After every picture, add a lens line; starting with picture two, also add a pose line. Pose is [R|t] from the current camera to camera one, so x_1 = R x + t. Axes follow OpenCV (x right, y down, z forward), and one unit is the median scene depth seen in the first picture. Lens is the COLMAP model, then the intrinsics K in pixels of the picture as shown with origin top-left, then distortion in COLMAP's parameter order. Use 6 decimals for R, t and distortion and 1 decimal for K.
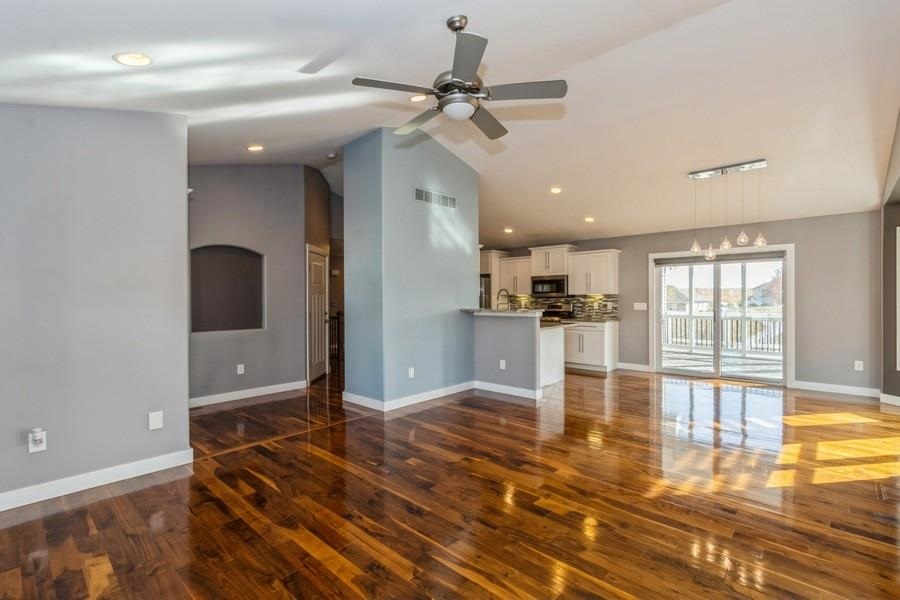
lens RADIAL K [[409.8, 0, 446.5], [0, 409.8, 301.6], [0, 0, 1]] dist [-0.002064, -0.002243]
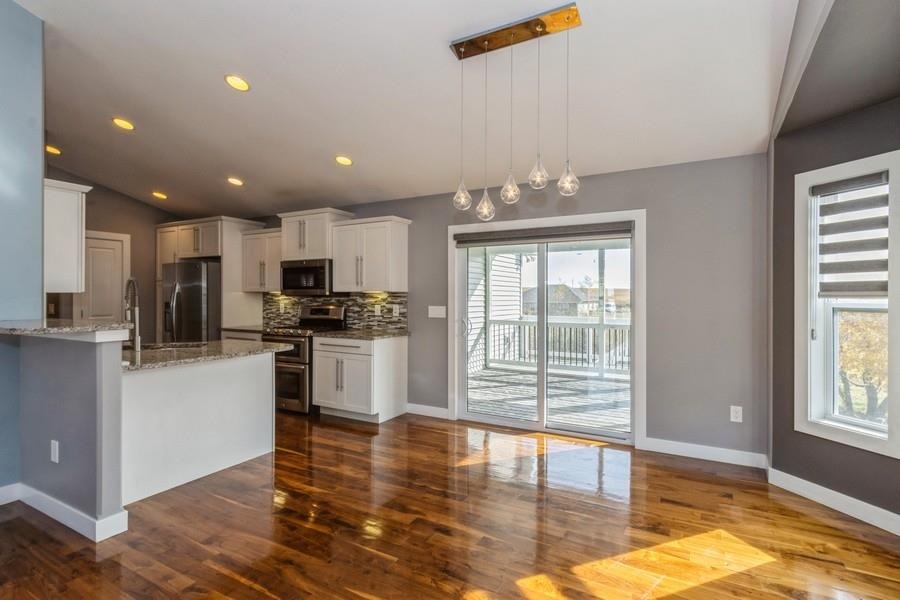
lens RADIAL K [[447.4, 0, 449.2], [0, 447.4, 297.9], [0, 0, 1]] dist [0.000357, -0.003170]
pose [[0.970904, 0.007550, 0.239349, 0.323807], [-0.005920, 0.999954, -0.007530, -0.004221], [-0.239395, 0.005894, 0.970904, 0.337482]]
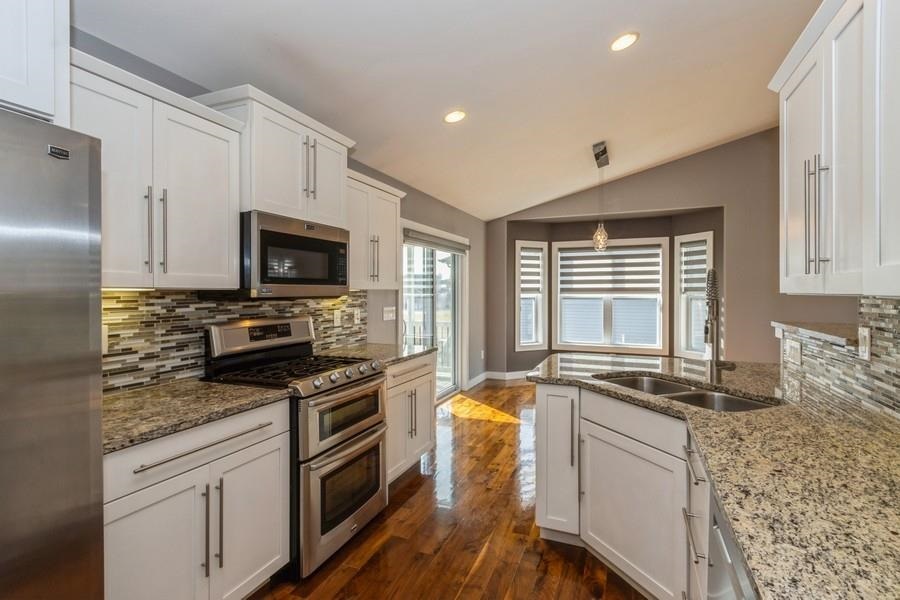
lens RADIAL K [[447.4, 0, 453.9], [0, 447.4, 293.9], [0, 0, 1]] dist [0.000357, -0.003170]
pose [[-0.363989, 0.000785, 0.931403, -0.086728], [0.012730, 0.999910, 0.004132, -0.014556], [-0.931316, 0.013361, -0.363966, 1.106980]]
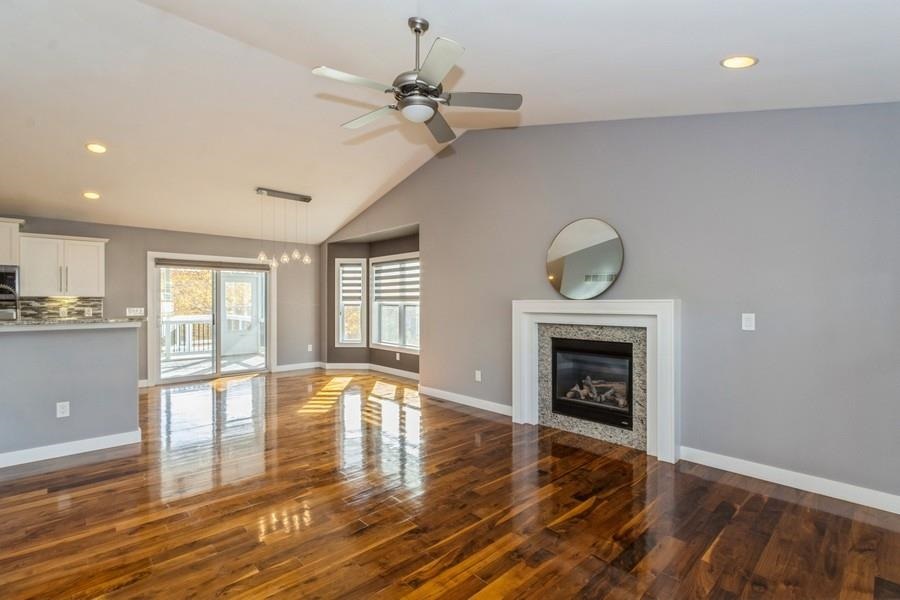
lens RADIAL K [[409.8, 0, 447.3], [0, 409.8, 303.5], [0, 0, 1]] dist [-0.002064, -0.002243]
pose [[0.072182, 0.001580, 0.997390, -0.320952], [0.008937, 0.999958, -0.002231, 0.002172], [-0.997351, 0.009074, 0.072165, 0.286350]]
